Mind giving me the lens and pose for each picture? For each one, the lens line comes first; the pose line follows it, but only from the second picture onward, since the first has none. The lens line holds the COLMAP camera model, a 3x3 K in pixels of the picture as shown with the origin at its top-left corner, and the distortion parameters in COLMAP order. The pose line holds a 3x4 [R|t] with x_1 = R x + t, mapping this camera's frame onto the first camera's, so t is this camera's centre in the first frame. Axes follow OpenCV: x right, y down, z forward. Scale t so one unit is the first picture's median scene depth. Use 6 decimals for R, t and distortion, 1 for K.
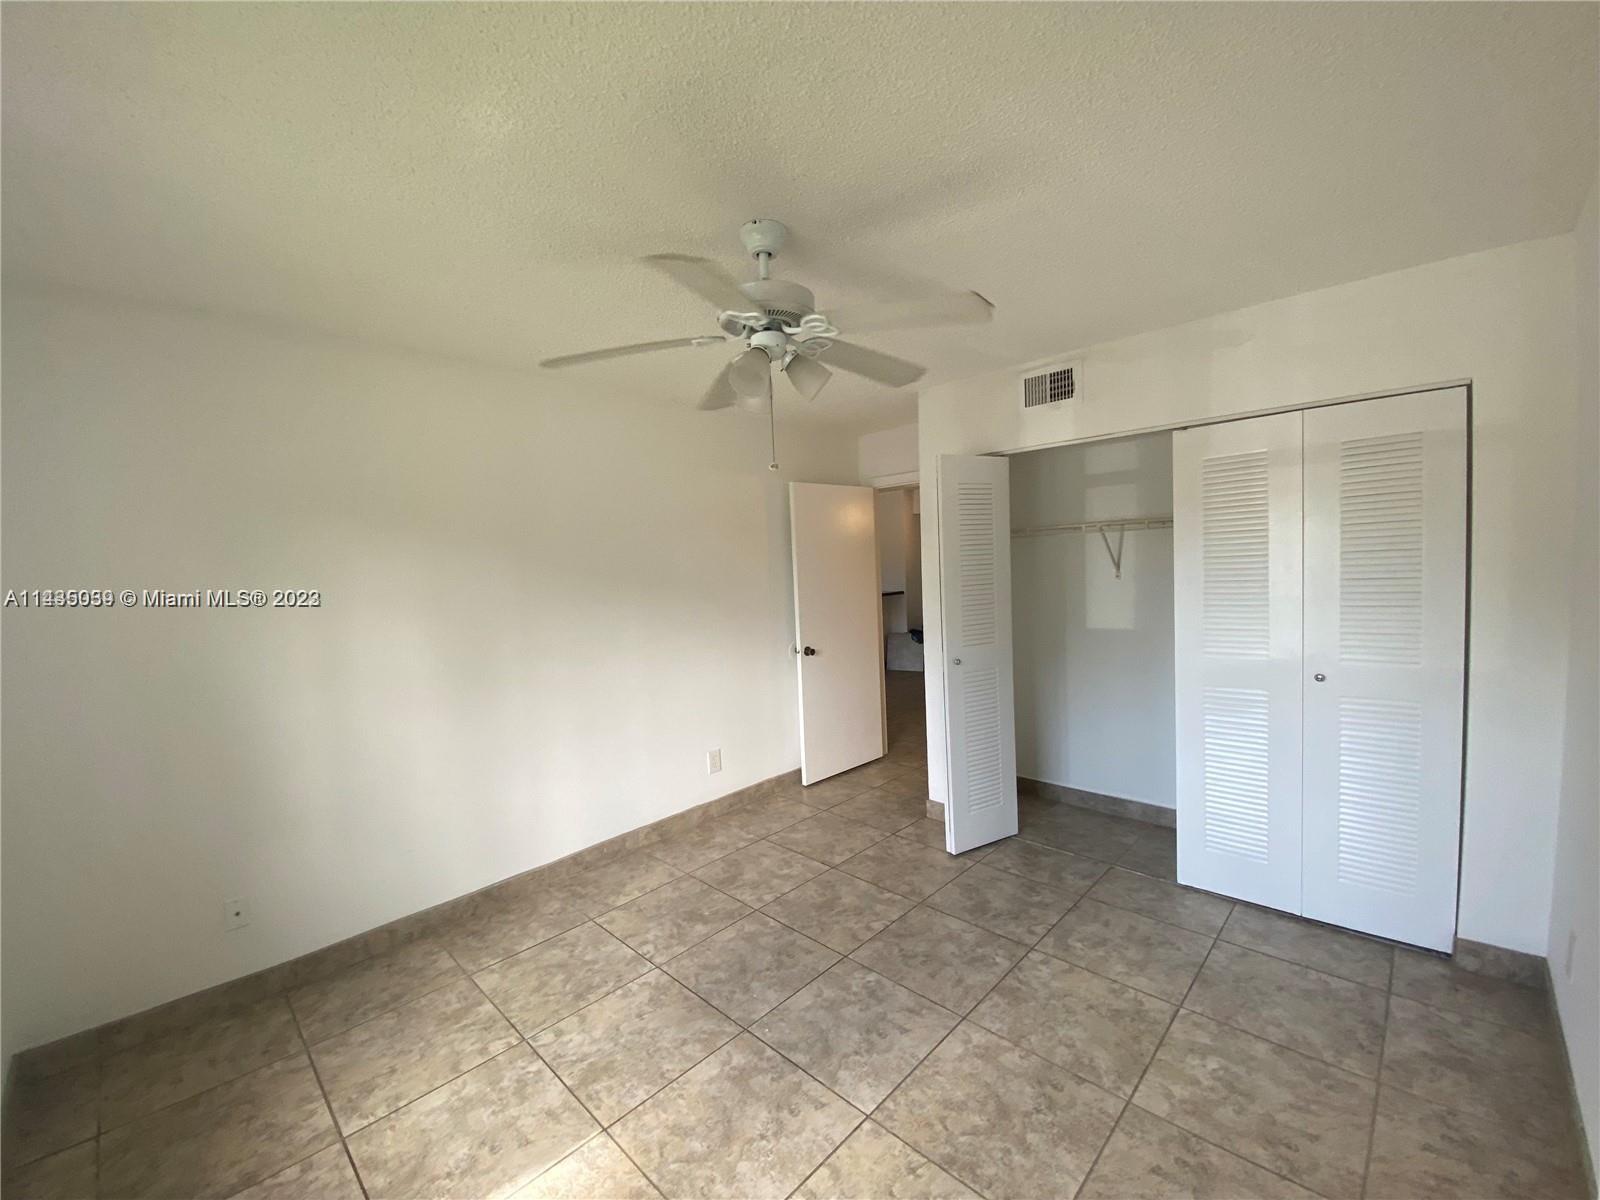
lens RADIAL K [[646.2, 0, 799.8], [0, 646.2, 605.0], [0, 0, 1]] dist [0.019079, -0.020317]
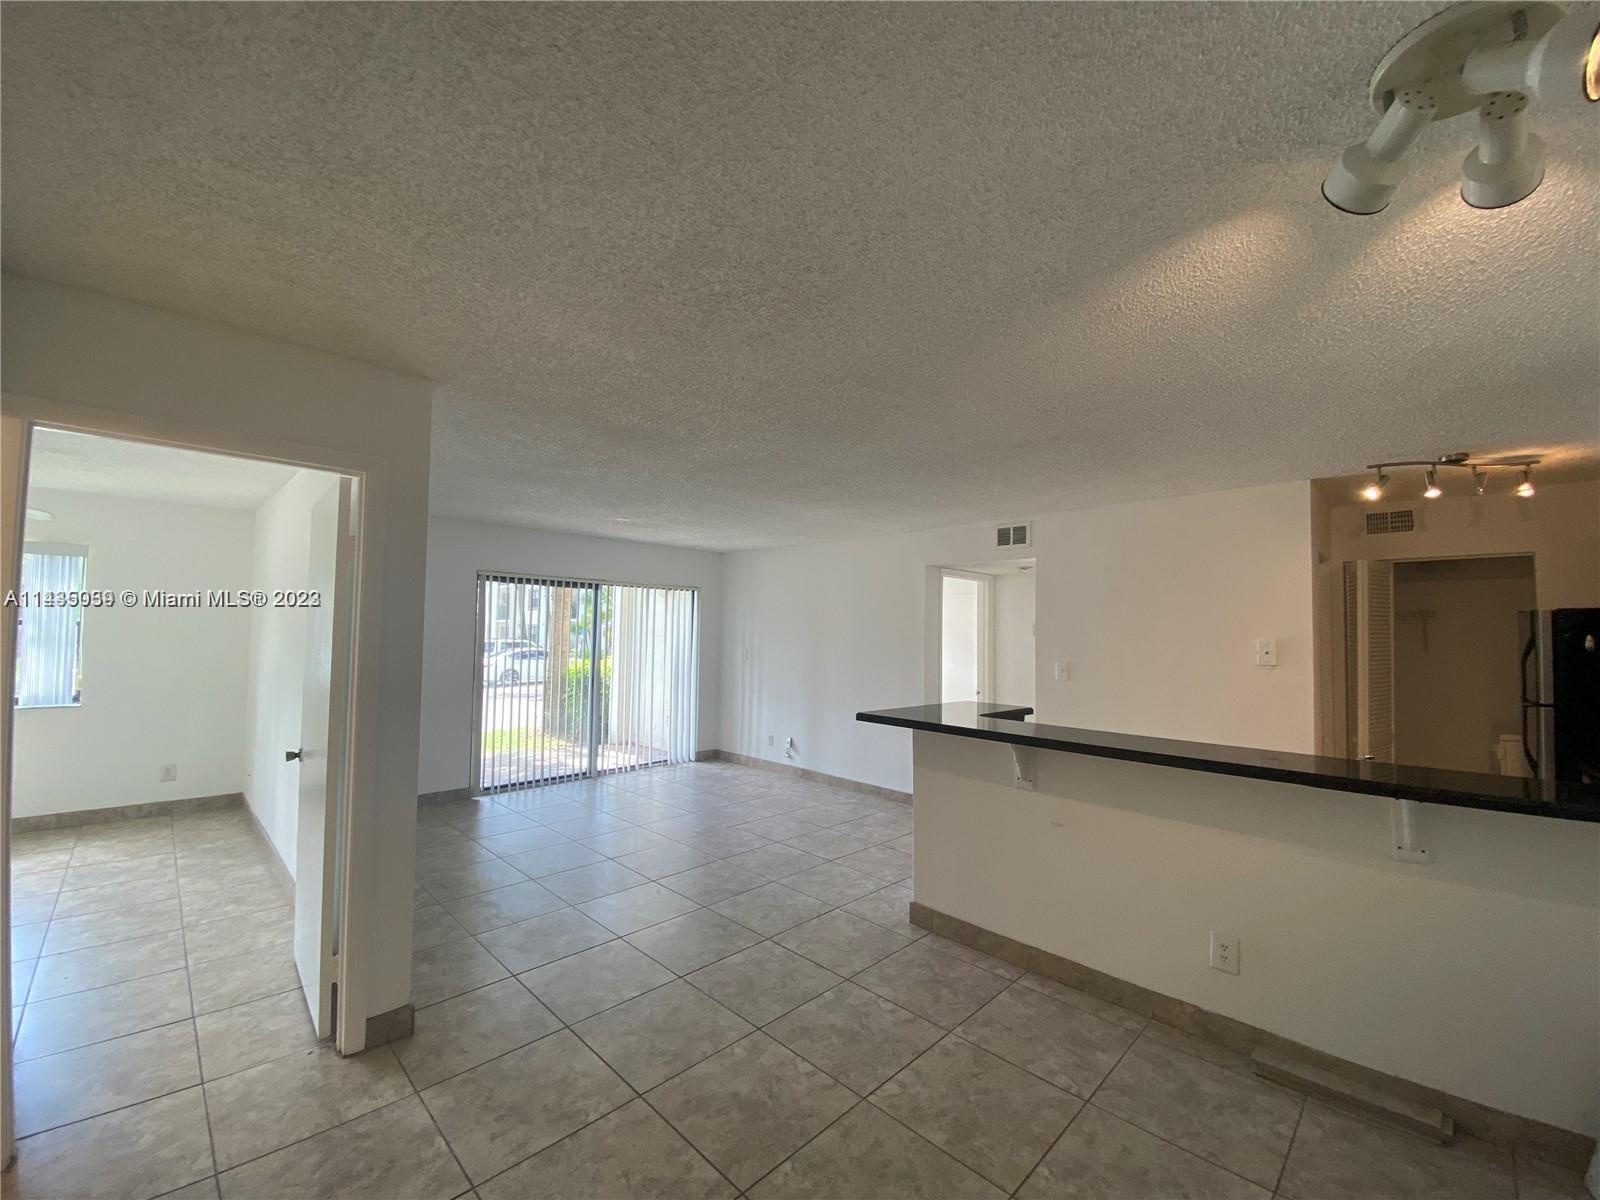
lens RADIAL K [[647.3, 0, 797.7], [0, 647.3, 604.3], [0, 0, 1]] dist [0.014634, -0.017253]
pose [[-0.017378, -0.001417, -0.999848, 1.439190], [-0.082119, 0.996623, 0.000015, -0.277724], [0.996471, 0.082107, -0.017435, 3.187106]]
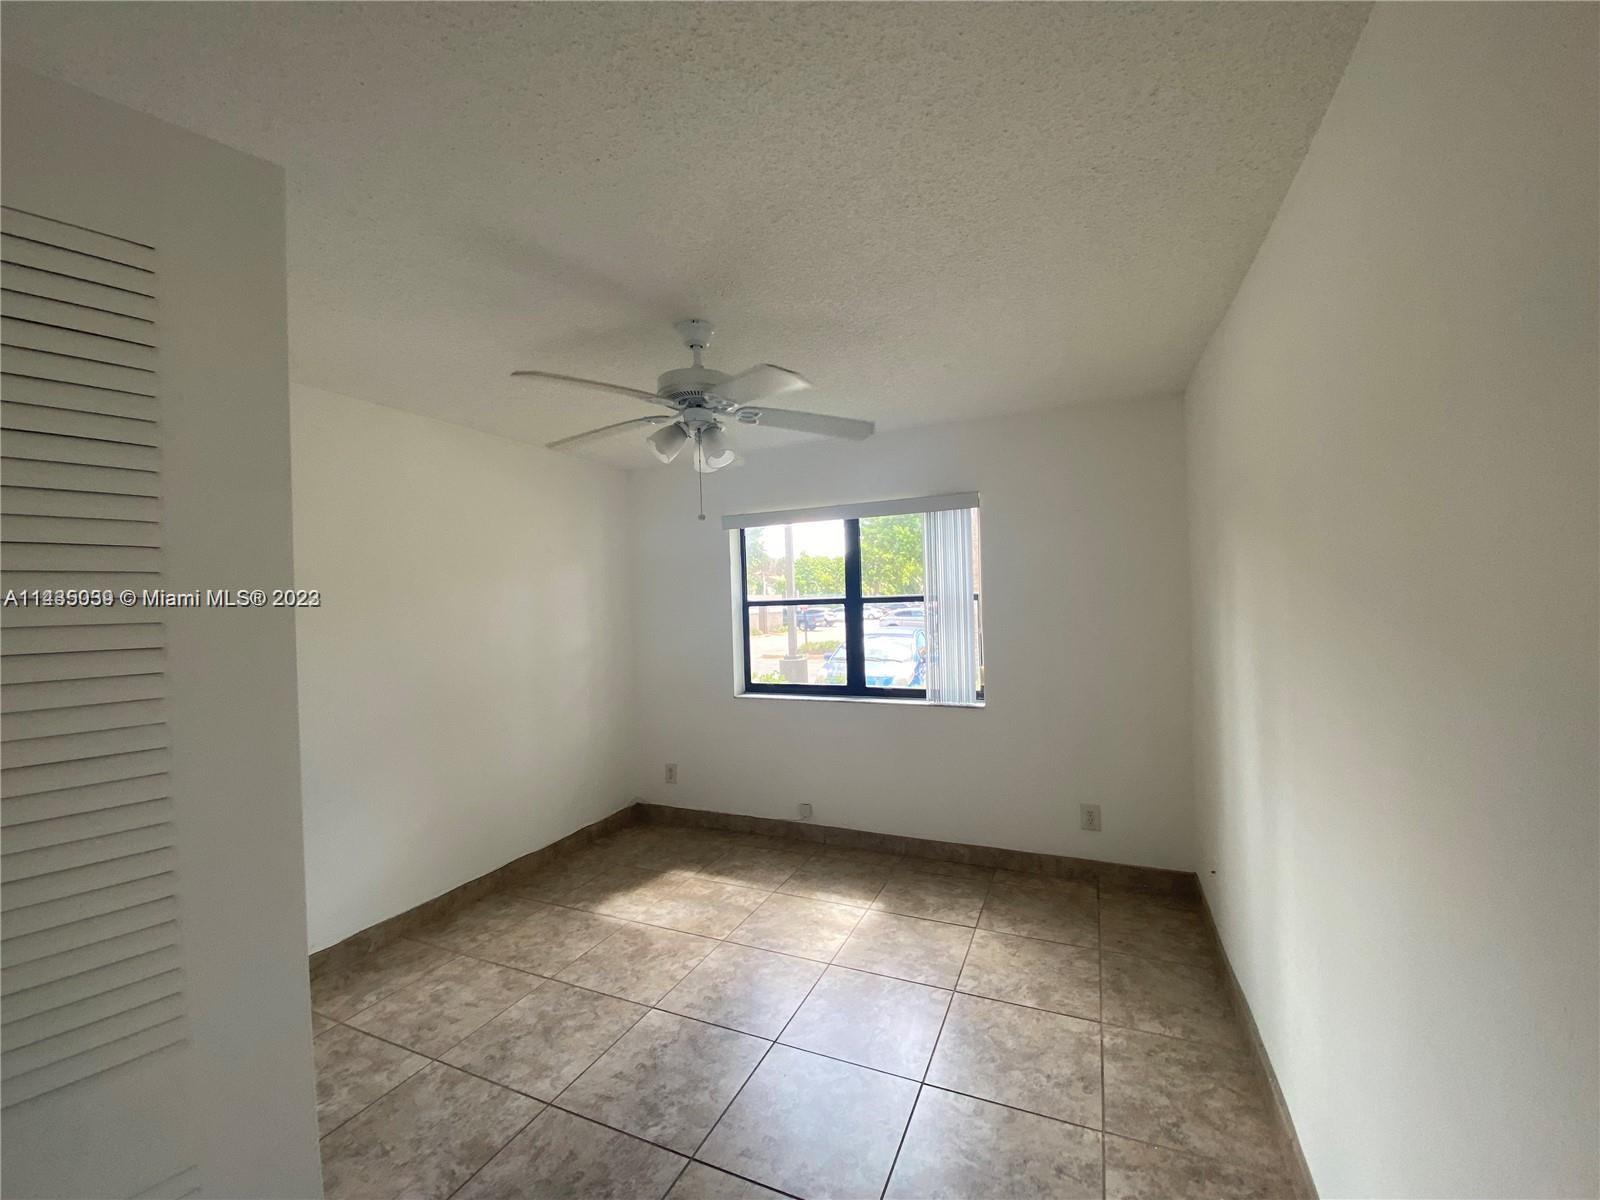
lens RADIAL K [[647.3, 0, 797.7], [0, 647.3, 604.3], [0, 0, 1]] dist [0.014634, -0.017253]
pose [[-0.938012, 0.070262, -0.339406, 0.193081], [0.044373, 0.995523, 0.083454, -0.134242], [0.343750, 0.063220, -0.936931, 2.014897]]
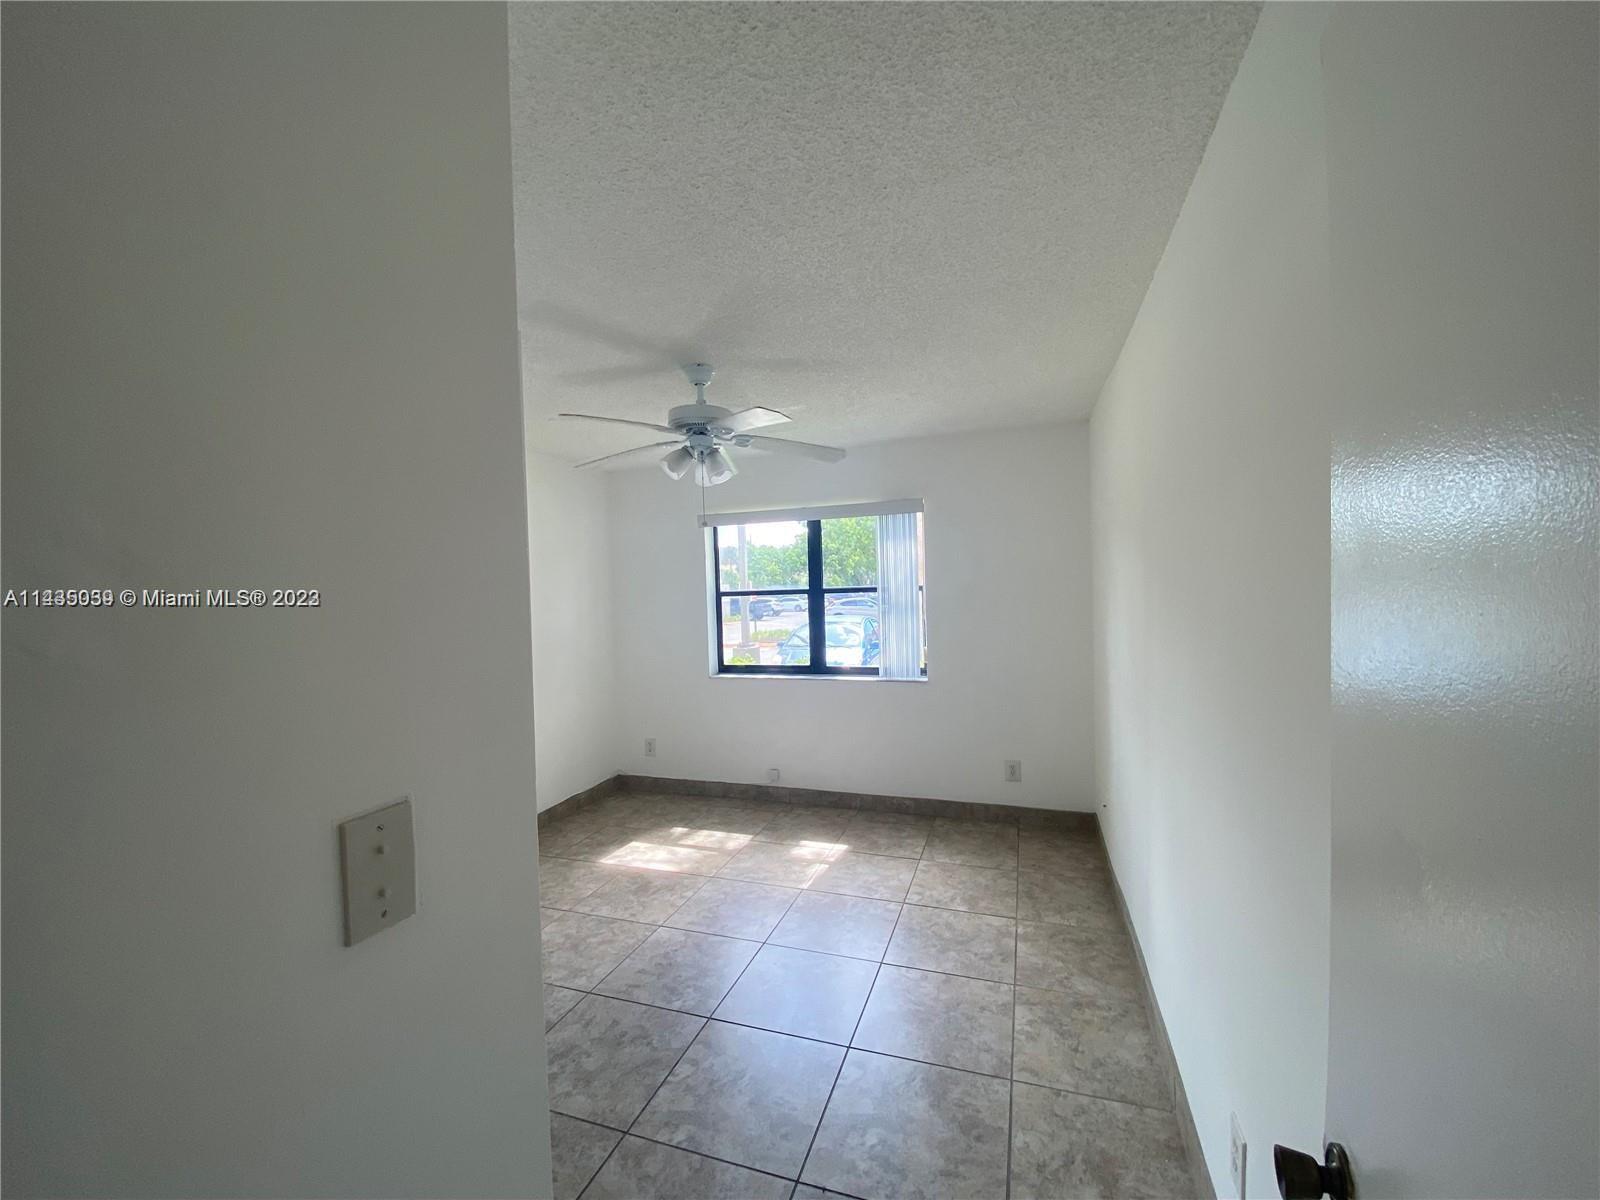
lens RADIAL K [[646.2, 0, 799.8], [0, 646.2, 605.0], [0, 0, 1]] dist [0.019079, -0.020317]
pose [[-0.904235, 0.077195, -0.419999, 0.360166], [0.036759, 0.993945, 0.103545, -0.160334], [0.425449, 0.078190, -0.901598, 2.232659]]
